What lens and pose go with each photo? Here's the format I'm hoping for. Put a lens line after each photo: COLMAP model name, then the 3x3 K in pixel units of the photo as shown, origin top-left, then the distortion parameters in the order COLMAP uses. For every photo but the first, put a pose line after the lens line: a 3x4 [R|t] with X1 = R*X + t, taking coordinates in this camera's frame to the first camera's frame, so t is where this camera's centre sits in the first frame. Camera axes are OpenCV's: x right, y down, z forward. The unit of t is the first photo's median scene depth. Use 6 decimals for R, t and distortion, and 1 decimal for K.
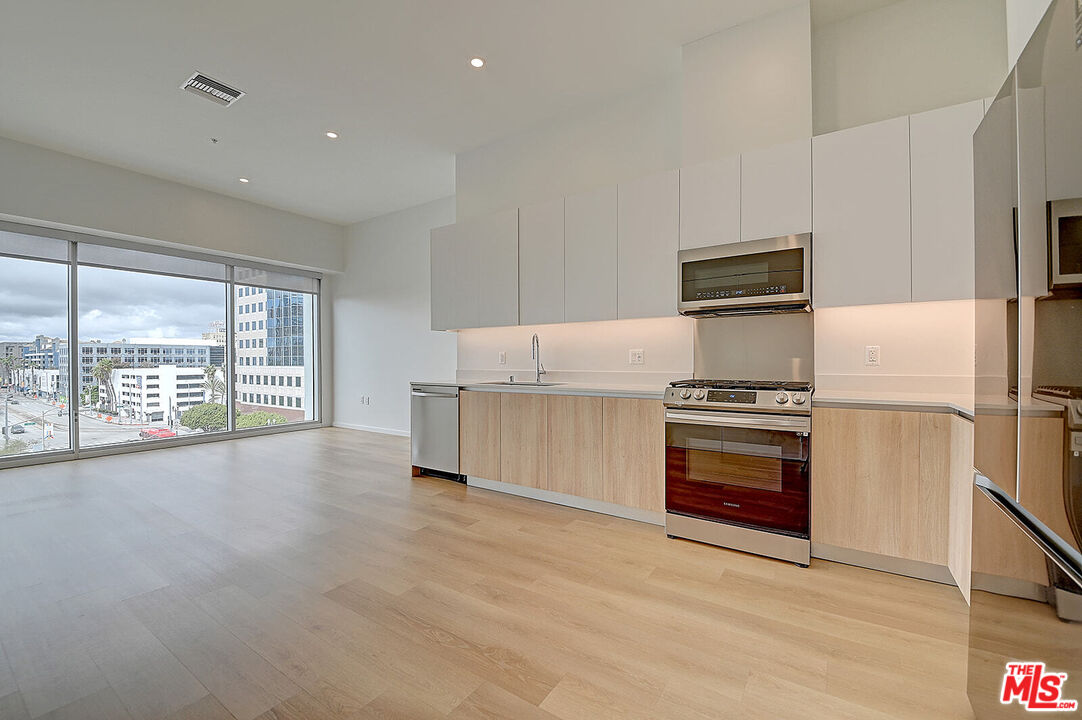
lens RADIAL K [[439.0, 0, 536.4], [0, 439.0, 361.0], [0, 0, 1]] dist [0.007990, -0.008132]
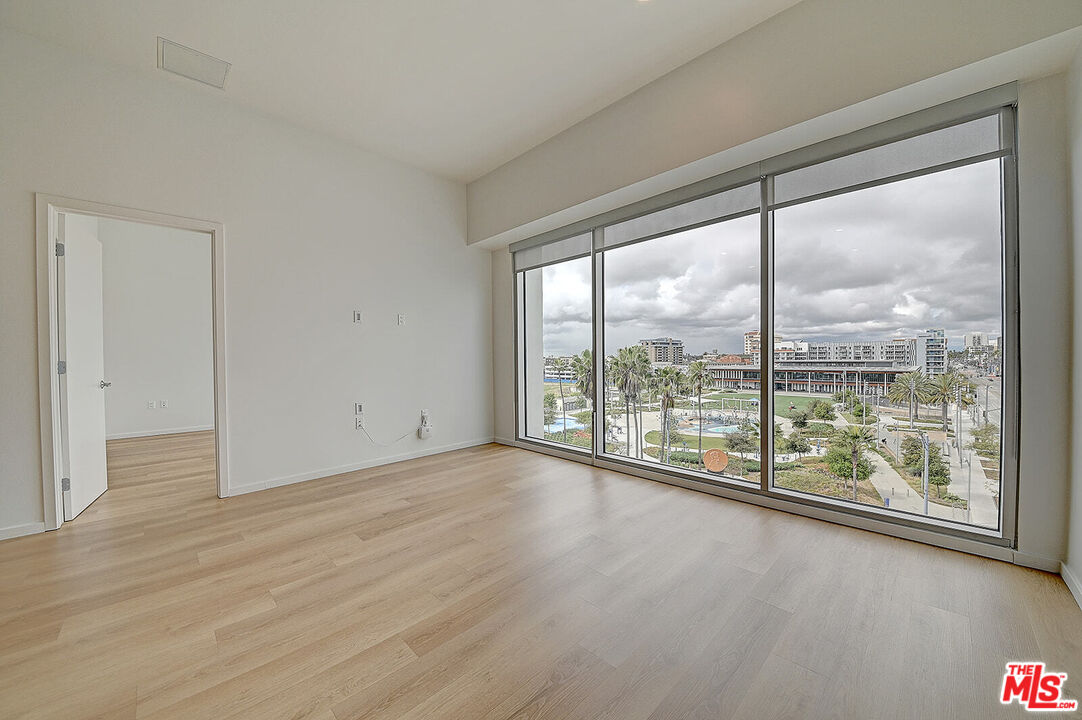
lens RADIAL K [[393.9, 0, 546.0], [0, 393.9, 363.0], [0, 0, 1]] dist [-0.014977, -0.001251]
pose [[-0.188446, 0.017901, -0.981920, -0.230912], [0.008337, 0.999827, 0.016627, -0.005867], [0.982048, -0.005053, -0.188563, 1.094416]]
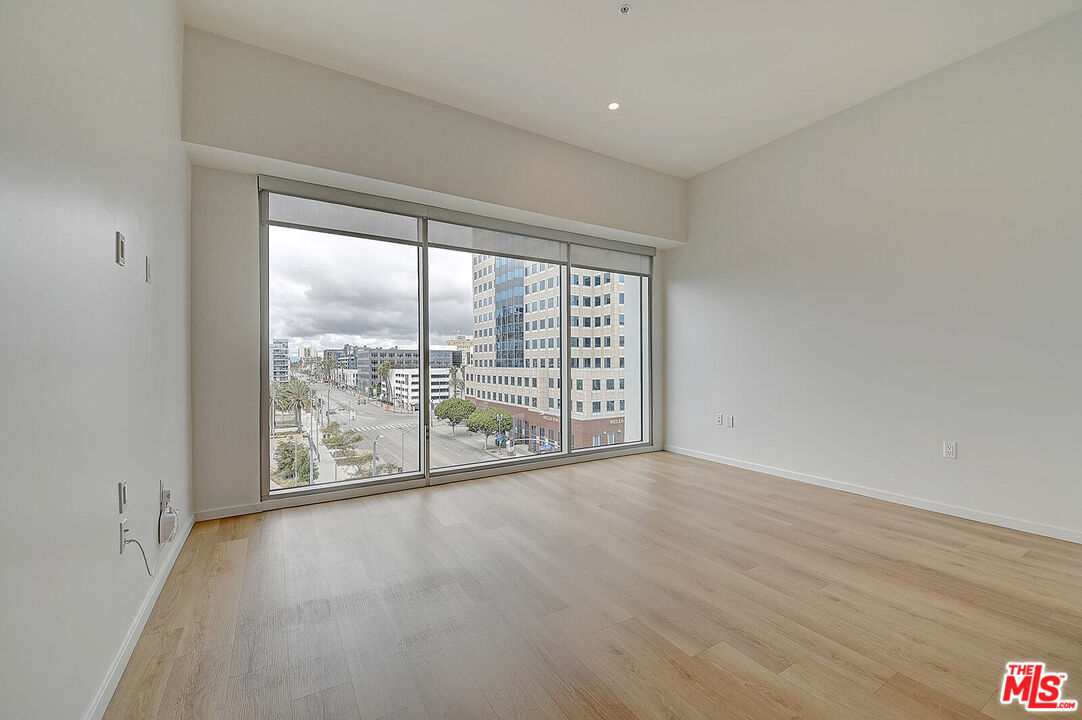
lens RADIAL K [[439.0, 0, 547.4], [0, 439.0, 362.4], [0, 0, 1]] dist [0.007990, -0.008132]
pose [[0.912537, -0.000782, -0.408992, -0.530683], [0.000377, 0.999999, -0.001070, -0.002979], [0.408993, 0.000822, 0.912537, 0.361881]]
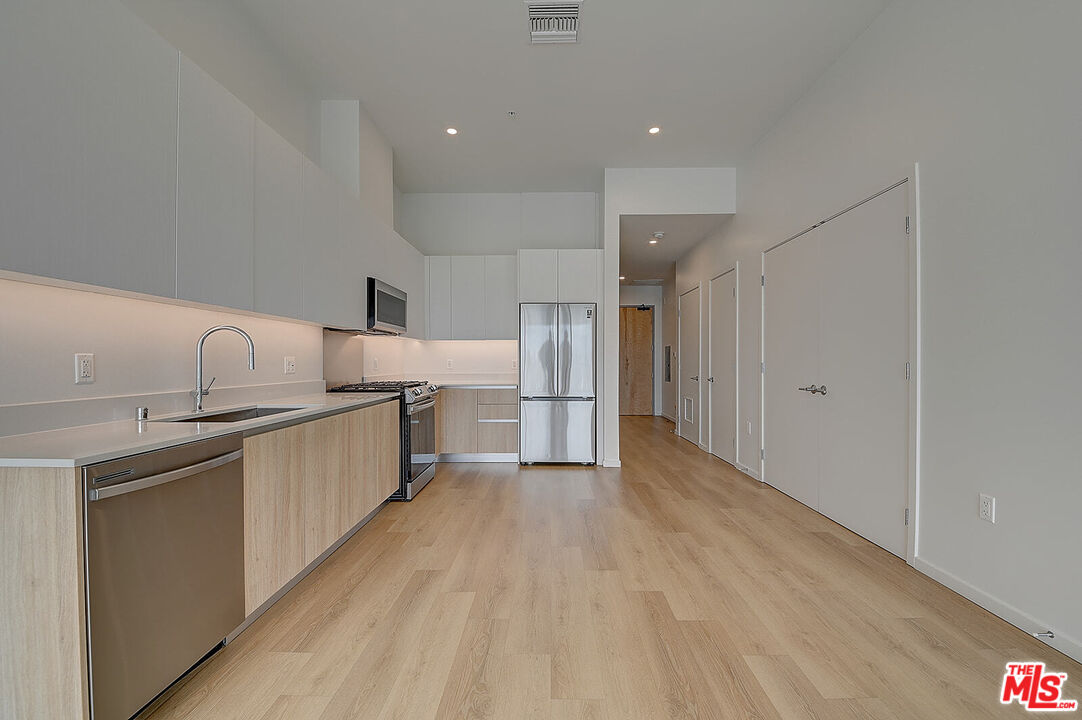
lens RADIAL K [[439.0, 0, 548.5], [0, 439.0, 364.1], [0, 0, 1]] dist [0.007990, -0.008132]
pose [[-0.561100, -0.000782, 0.827747, -0.594015], [0.004922, 0.999979, 0.004281, -0.010392], [-0.827733, 0.006477, -0.561084, 0.796710]]
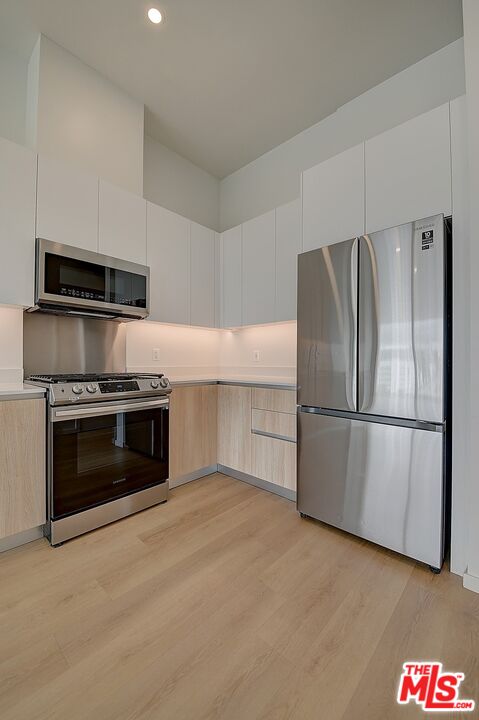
lens RADIAL K [[292.1, 0, 243.5], [0, 292.1, 357.9], [0, 0, 1]] dist [0.007990, -0.008132]
pose [[0.156297, 0.016140, 0.987578, -0.140523], [0.001147, 0.999863, -0.016523, 0.009363], [-0.987709, 0.003715, 0.156257, 0.291777]]
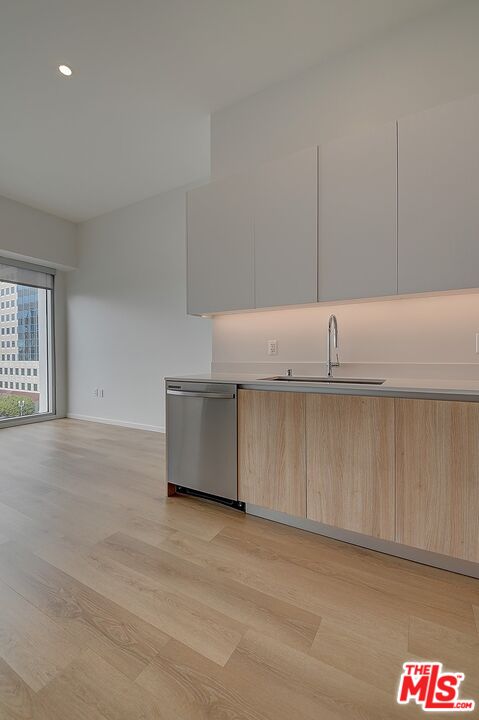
lens RADIAL K [[310.5, 0, 236.3], [0, 310.5, 357.3], [0, 0, 1]] dist [0.003015, -0.004018]
pose [[0.998140, -0.001415, 0.060954, -0.168251], [0.001357, 0.999999, 0.000997, 0.009725], [-0.060955, -0.000912, 0.998140, 0.377838]]
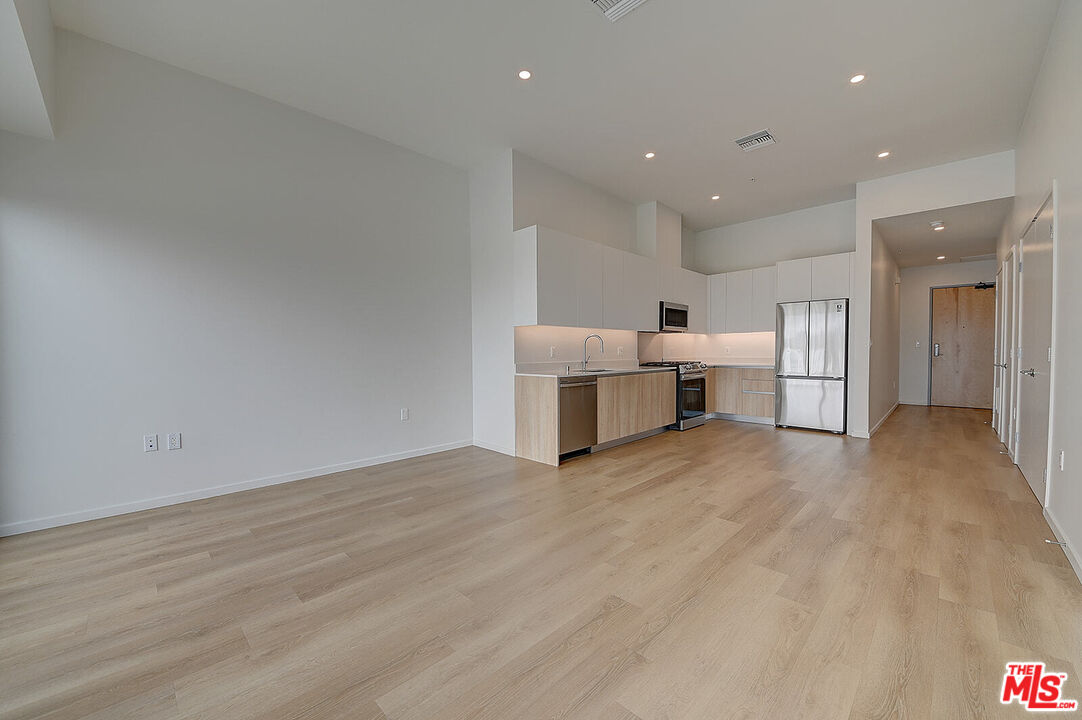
lens RADIAL K [[416.2, 0, 540.5], [0, 416.2, 364.0], [0, 0, 1]] dist [-0.012233, -0.003161]
pose [[0.182642, -0.027838, 0.982785, -1.097004], [0.009163, 0.999604, 0.026612, -0.004695], [-0.983137, 0.004145, 0.182825, 0.754783]]
